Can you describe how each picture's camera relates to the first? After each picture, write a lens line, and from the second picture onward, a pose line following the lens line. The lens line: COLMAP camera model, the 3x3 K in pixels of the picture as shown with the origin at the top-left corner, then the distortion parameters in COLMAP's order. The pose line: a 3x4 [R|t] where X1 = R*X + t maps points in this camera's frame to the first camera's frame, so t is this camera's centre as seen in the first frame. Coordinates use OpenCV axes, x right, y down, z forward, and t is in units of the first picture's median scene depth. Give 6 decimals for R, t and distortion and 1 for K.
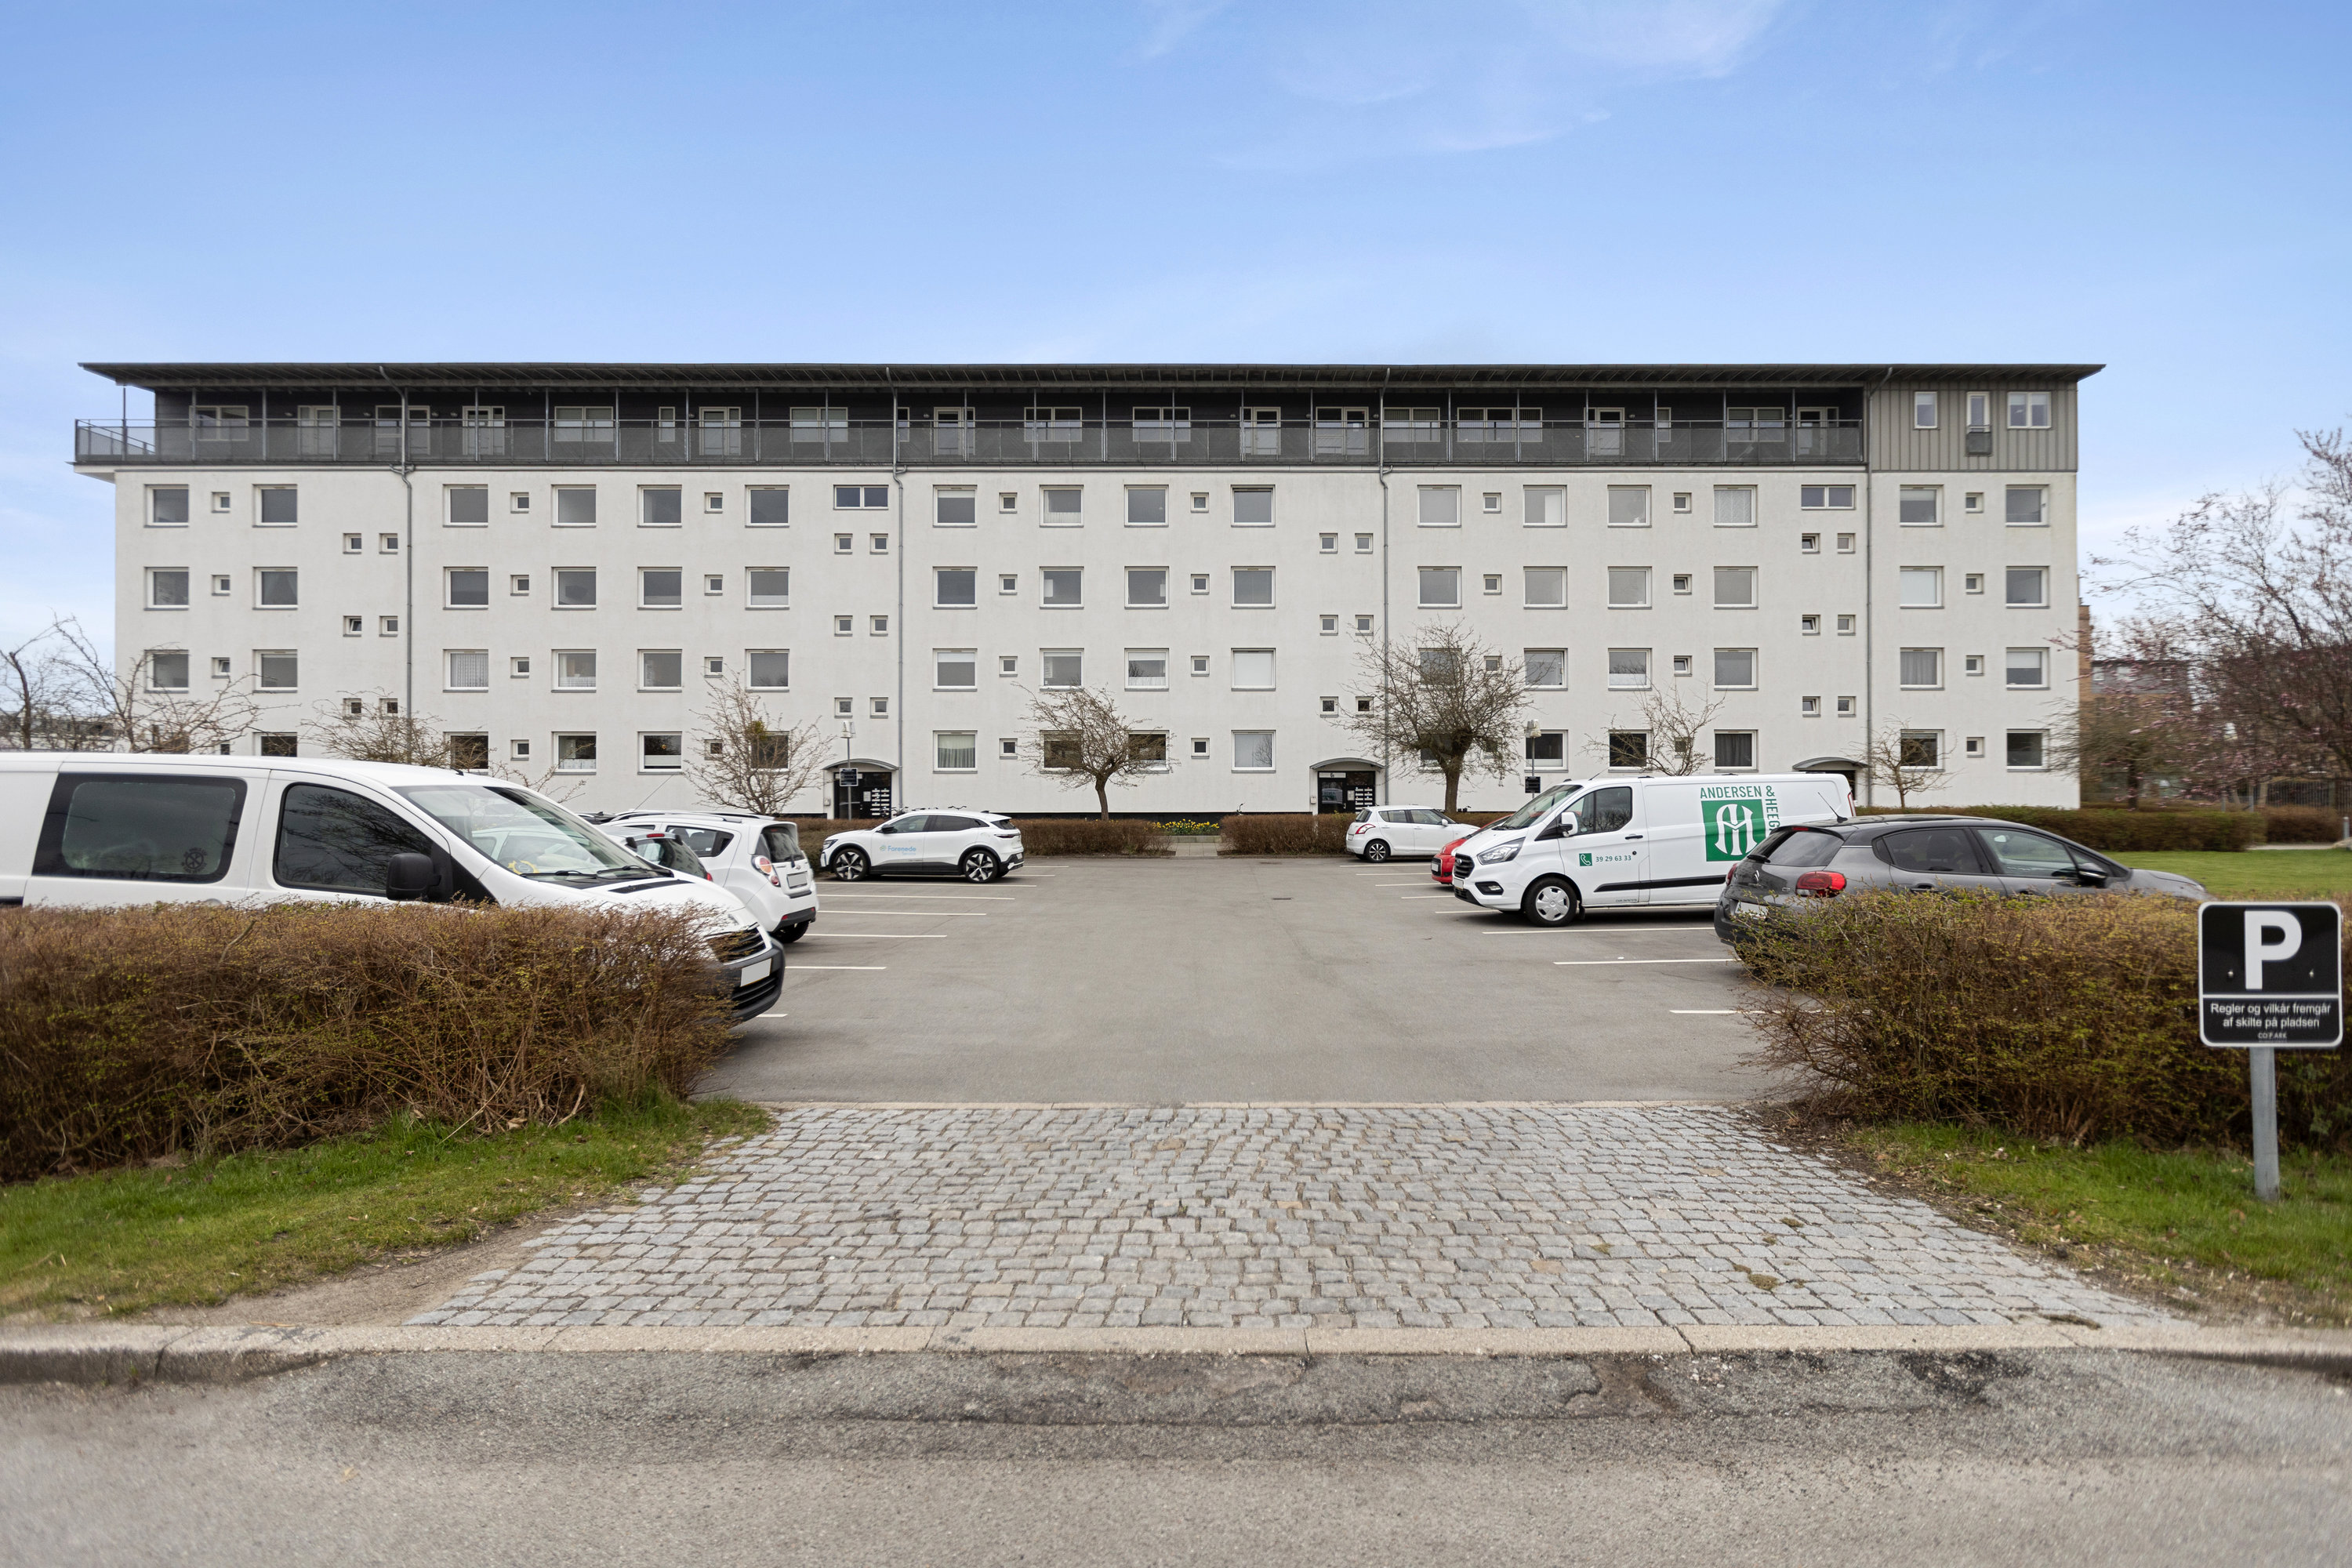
lens RADIAL K [[1066.6, 0, 1176.0], [0, 1066.6, 784.0], [0, 0, 1]] dist [0.001288, 0.000244]
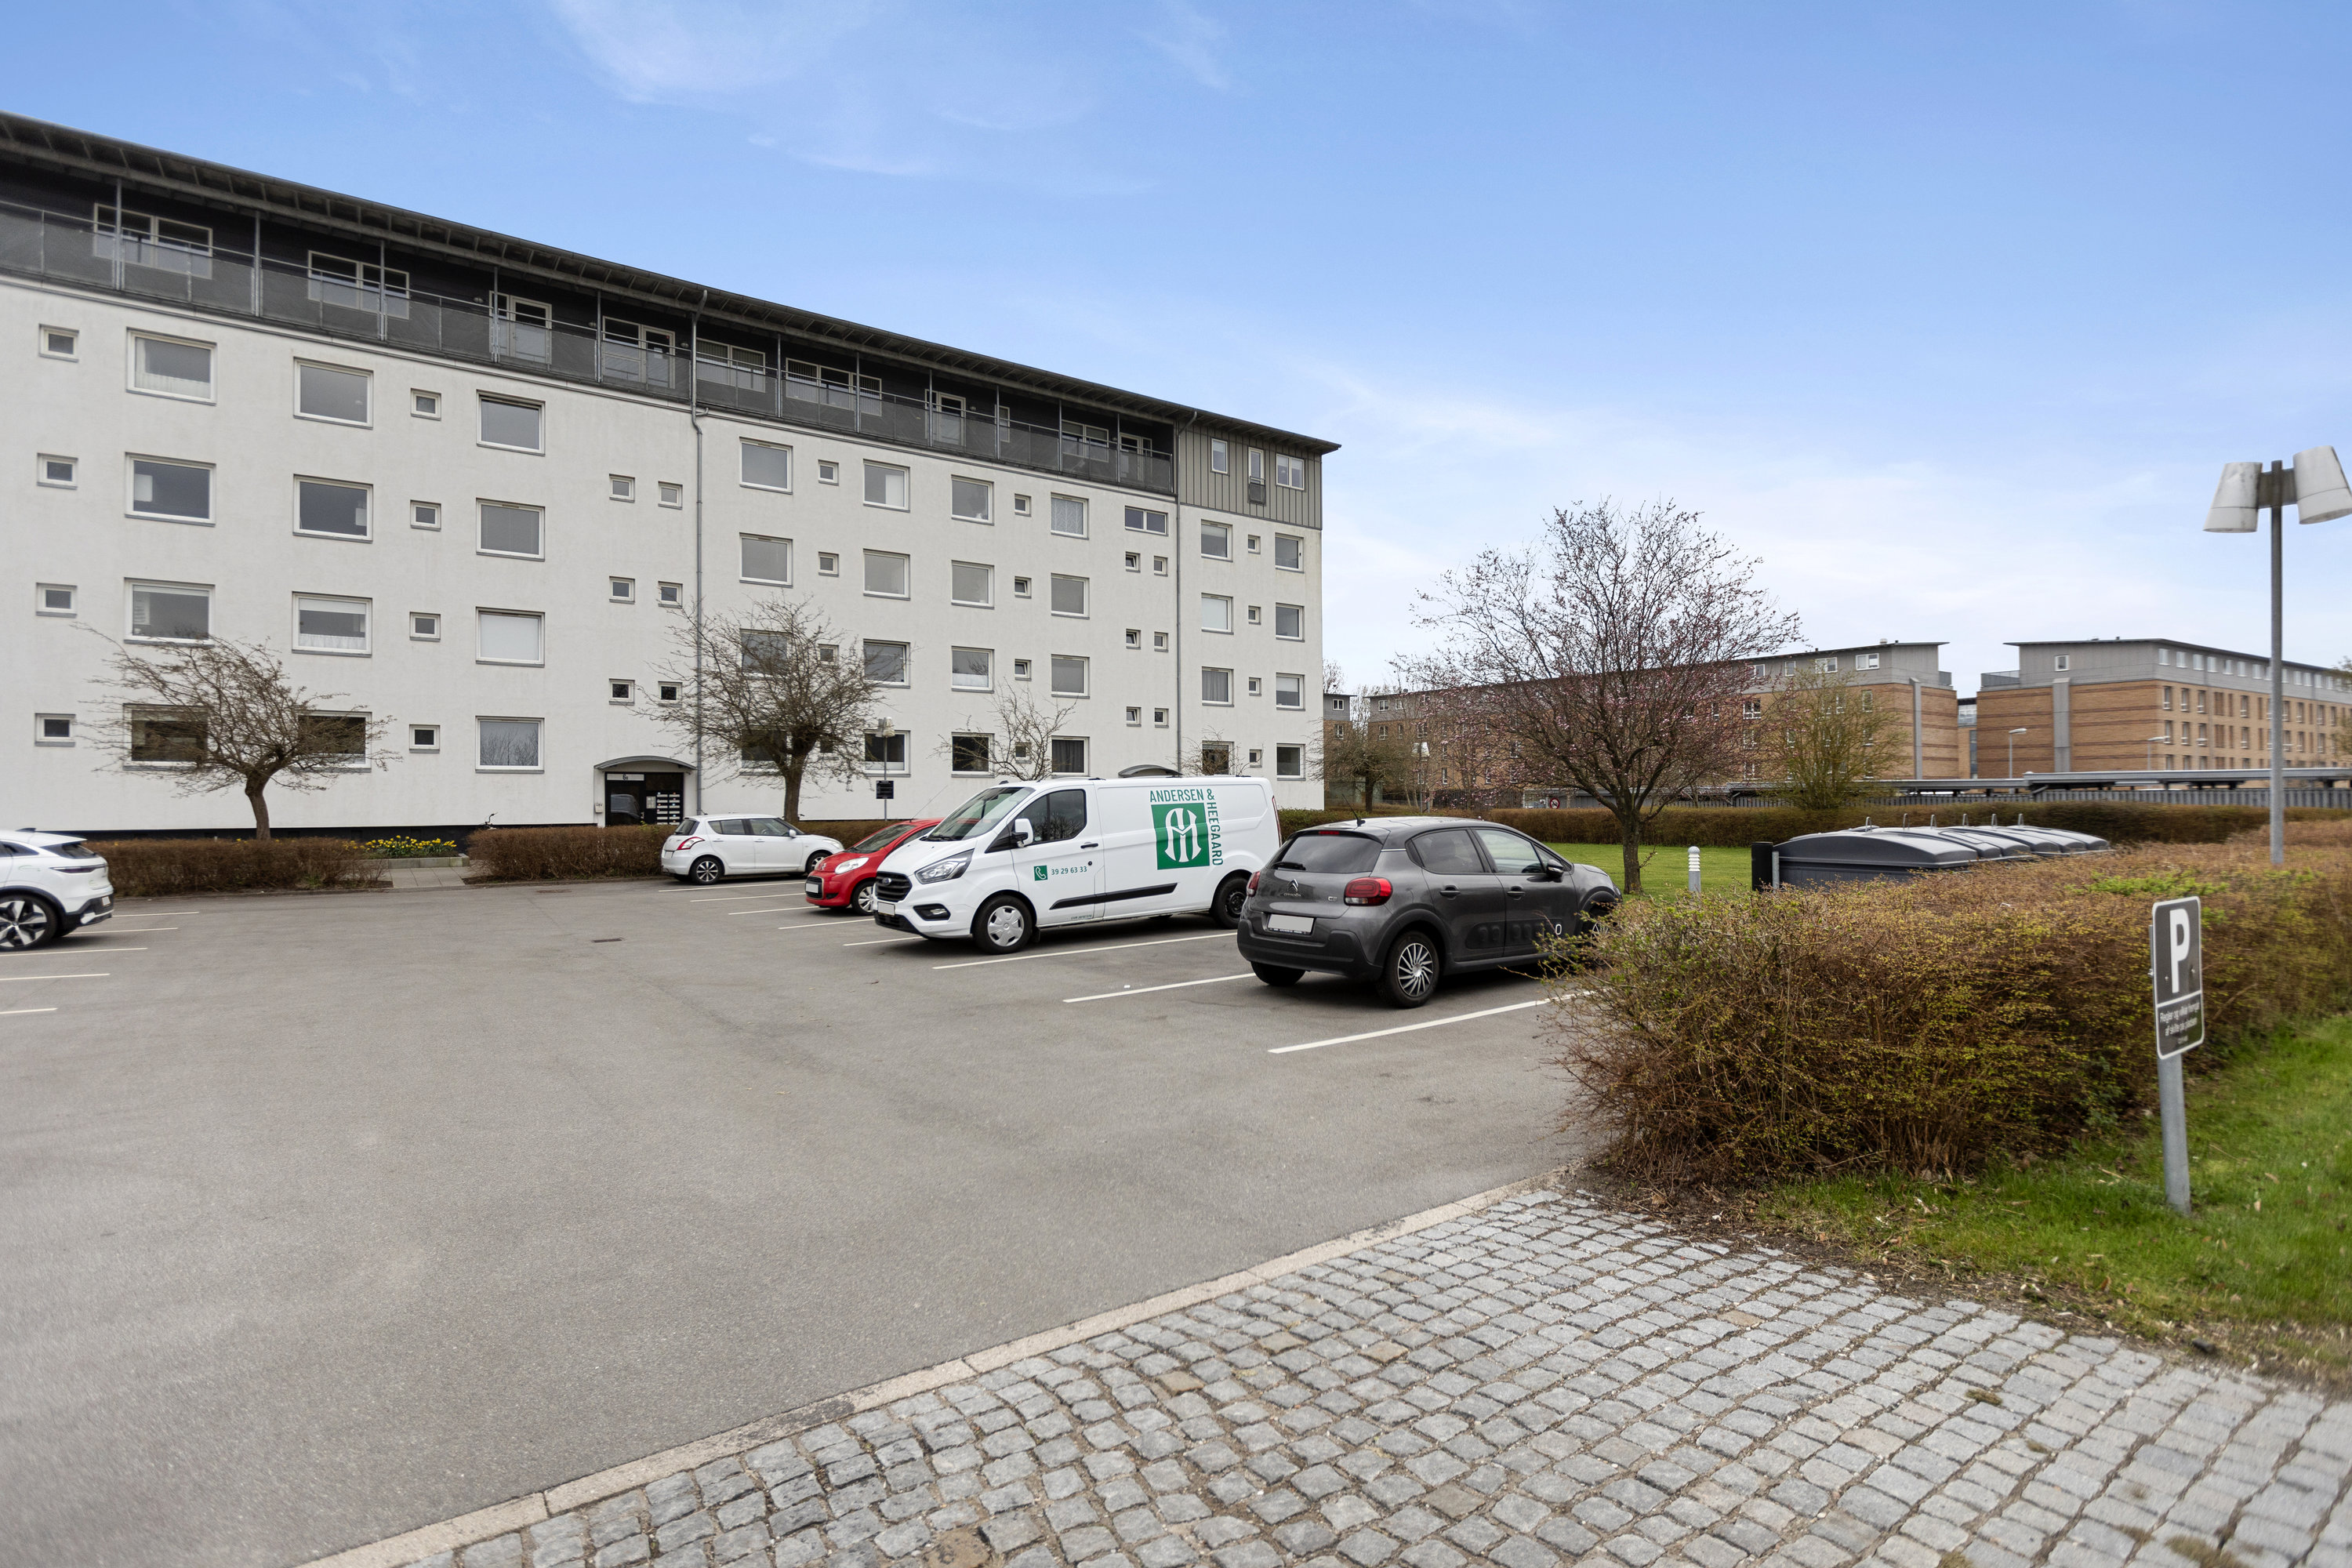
lens RADIAL K [[1116.5, 0, 1176.0], [0, 1116.5, 784.0], [0, 0, 1]] dist [0.000130, -0.000331]
pose [[0.796534, 0.007424, 0.604548, -0.037600], [-0.003480, 0.999964, -0.007694, 0.002276], [-0.604583, 0.004025, 0.796532, 0.095924]]
